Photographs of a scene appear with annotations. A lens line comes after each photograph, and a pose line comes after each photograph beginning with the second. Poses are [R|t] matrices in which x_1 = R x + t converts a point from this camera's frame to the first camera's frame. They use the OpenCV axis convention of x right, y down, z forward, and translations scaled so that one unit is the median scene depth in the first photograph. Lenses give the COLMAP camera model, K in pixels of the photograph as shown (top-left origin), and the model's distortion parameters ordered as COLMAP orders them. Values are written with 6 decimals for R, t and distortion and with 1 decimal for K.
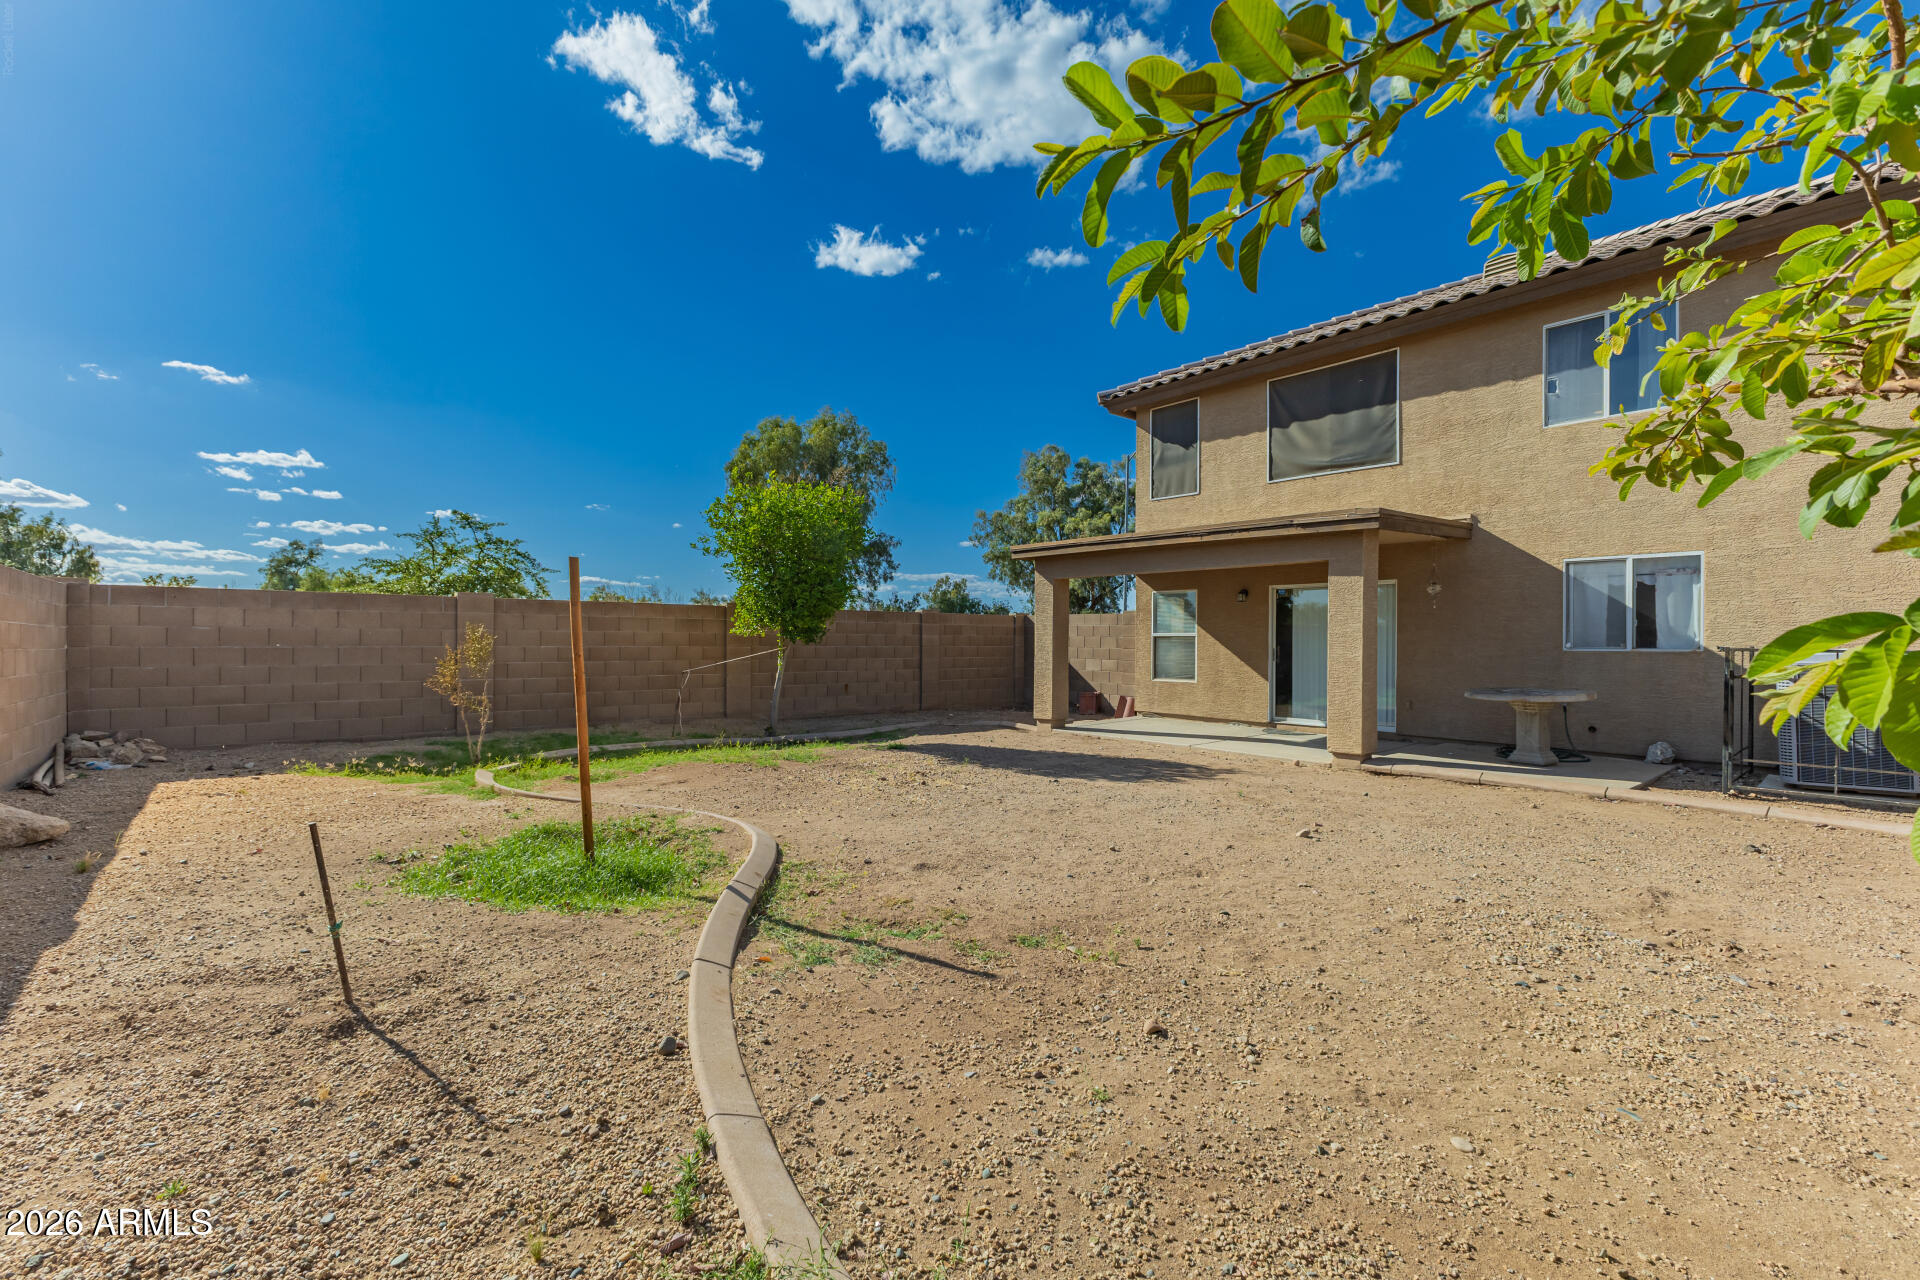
lens RADIAL K [[842.4, 0, 960.0], [0, 842.4, 640.0], [0, 0, 1]] dist [0.000111, -0.000588]
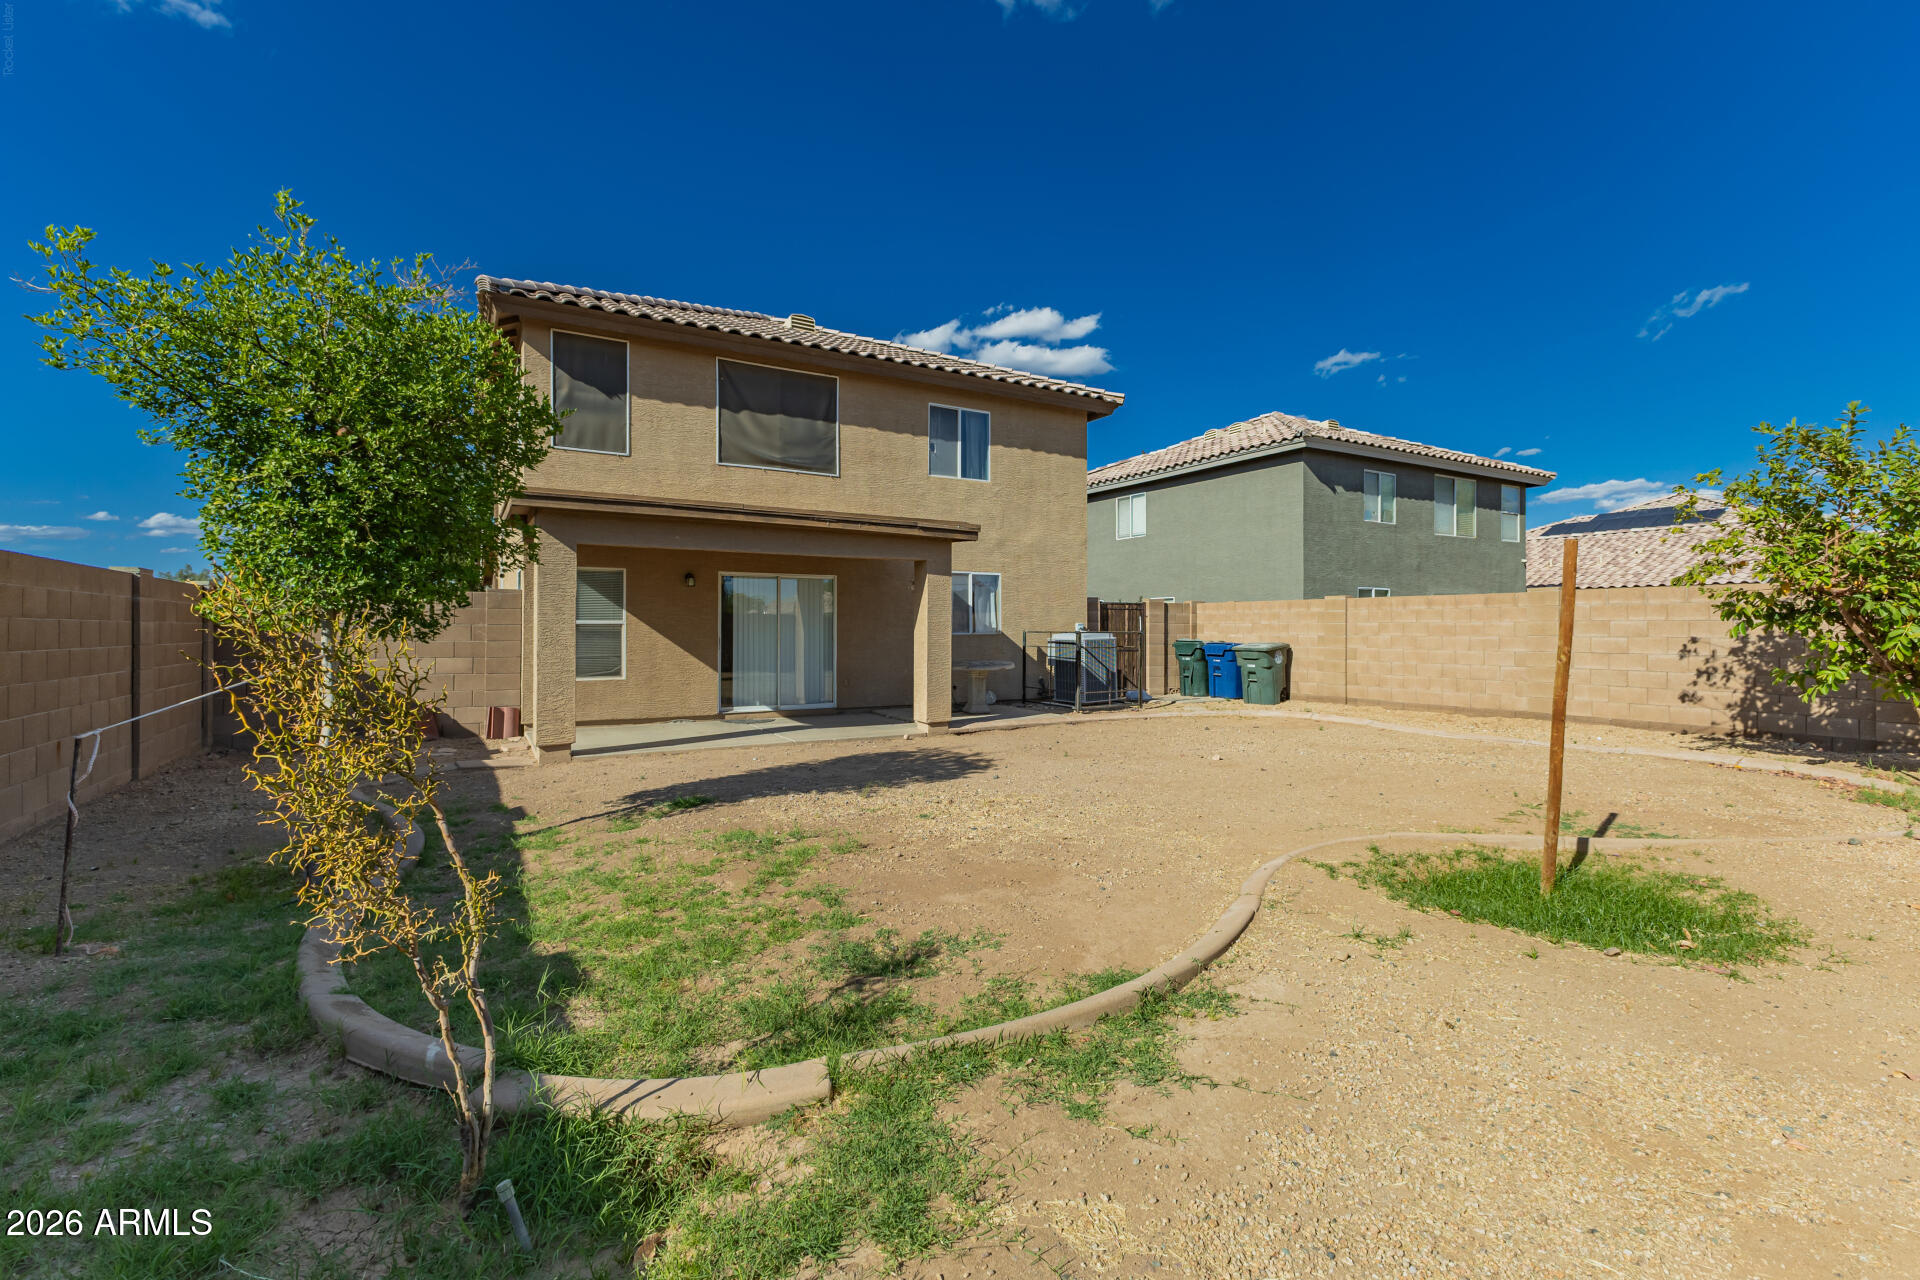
lens RADIAL K [[842.4, 0, 960.0], [0, 842.4, 640.0], [0, 0, 1]] dist [0.000111, -0.000588]
pose [[0.154765, -0.020399, 0.987741, -0.544211], [0.002681, 0.999792, 0.020228, -0.005533], [-0.987948, -0.000483, 0.154788, 0.583215]]
